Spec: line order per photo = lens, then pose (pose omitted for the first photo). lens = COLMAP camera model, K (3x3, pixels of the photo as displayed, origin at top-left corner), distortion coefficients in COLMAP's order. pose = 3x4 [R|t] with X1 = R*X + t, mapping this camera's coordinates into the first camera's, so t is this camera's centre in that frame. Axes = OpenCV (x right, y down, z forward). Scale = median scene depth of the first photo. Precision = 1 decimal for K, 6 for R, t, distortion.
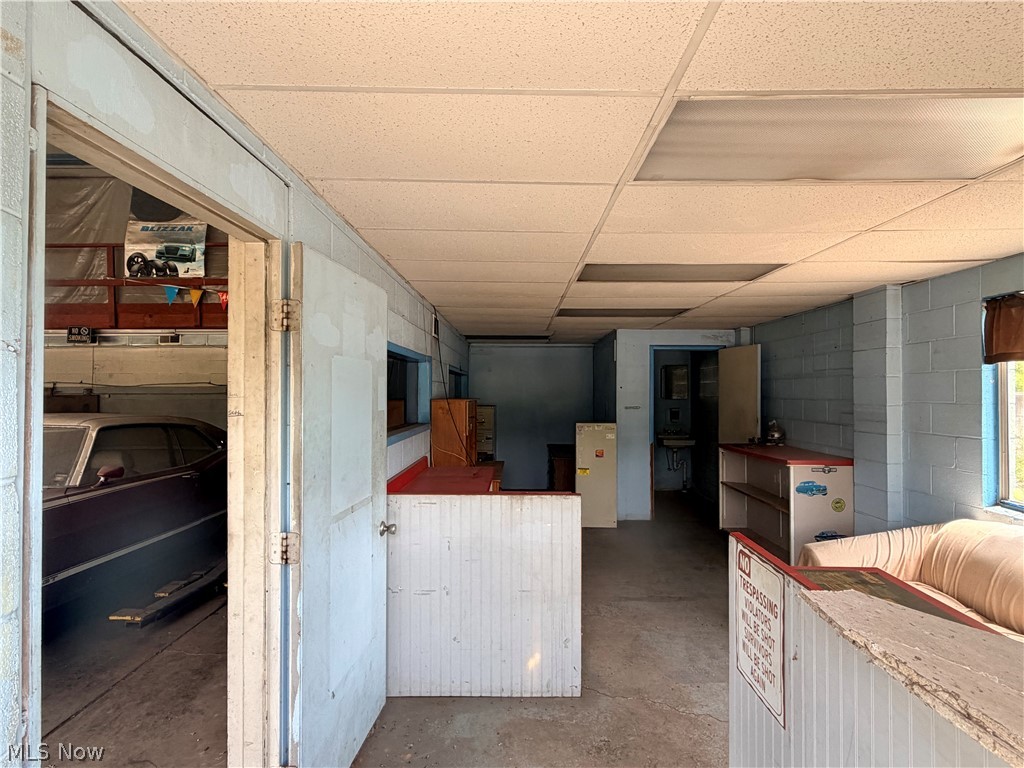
lens RADIAL K [[563.1, 0, 510.9], [0, 563.1, 383.4], [0, 0, 1]] dist [0.010821, -0.001310]
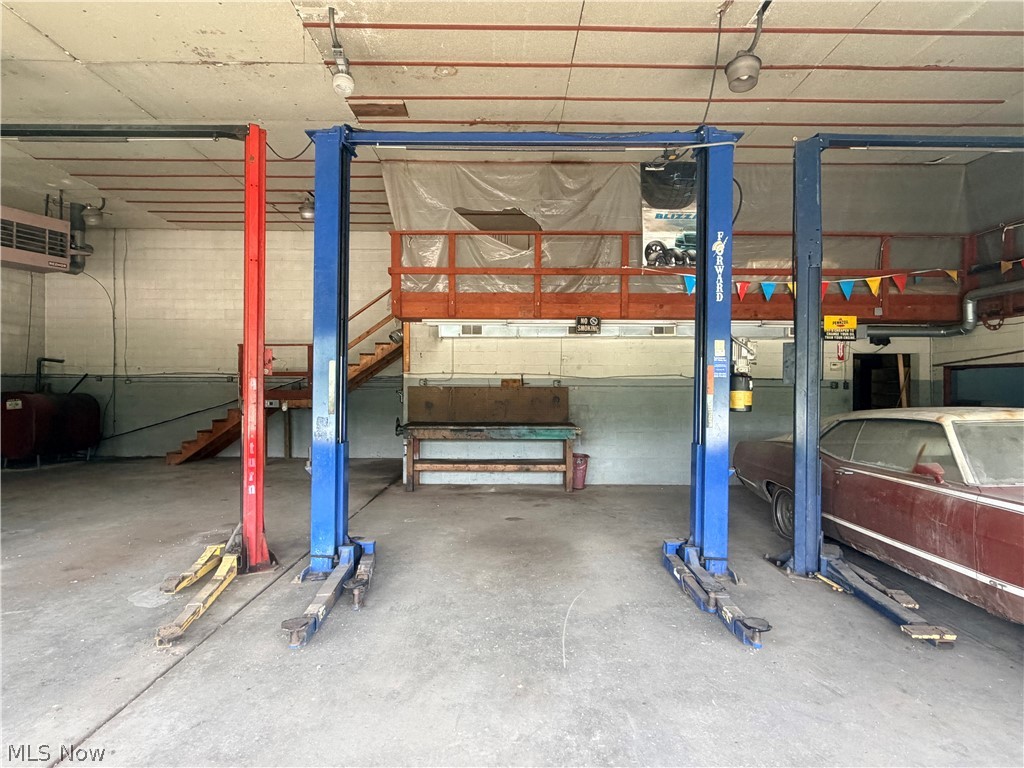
lens RADIAL K [[563.1, 0, 512.5], [0, 563.1, 388.0], [0, 0, 1]] dist [0.010821, -0.001310]
pose [[0.999404, 0.002408, 0.034425, -0.936078], [-0.003017, 0.999840, 0.017637, 0.005801], [-0.034377, -0.017731, 0.999252, 0.034369]]
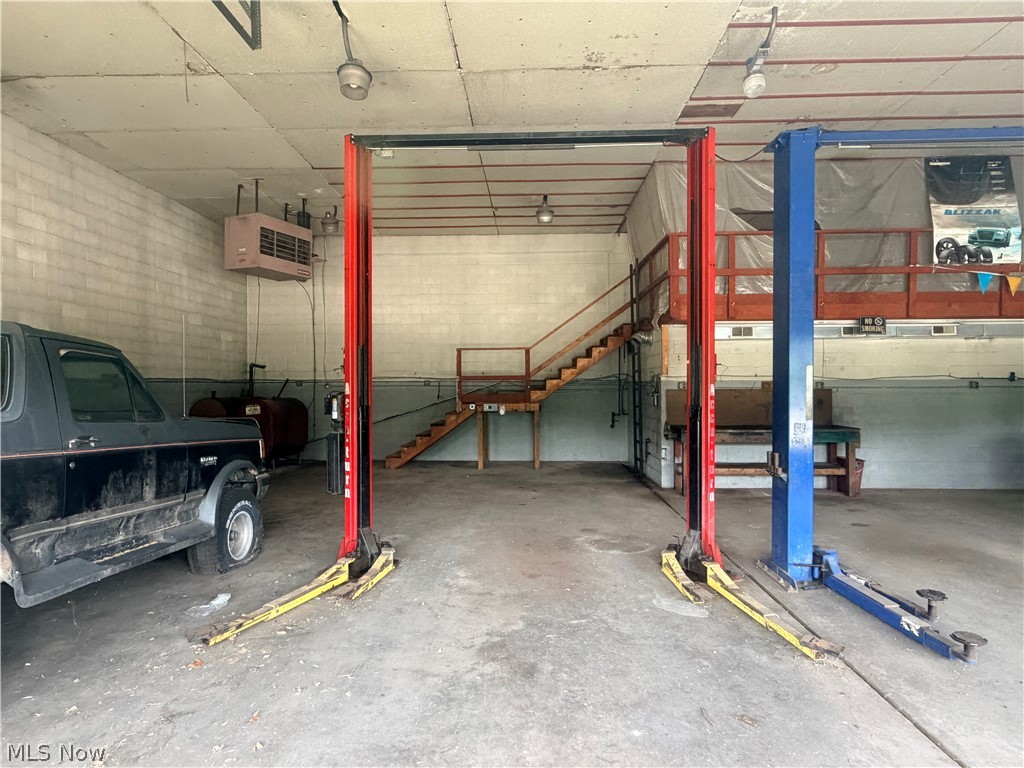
lens RADIAL K [[563.1, 0, 512.4], [0, 563.1, 386.2], [0, 0, 1]] dist [0.010821, -0.001310]
pose [[0.999984, -0.005192, 0.002220, -1.385333], [0.005163, 0.999903, 0.012912, 0.001138], [-0.002286, -0.012901, 0.999914, 0.051417]]
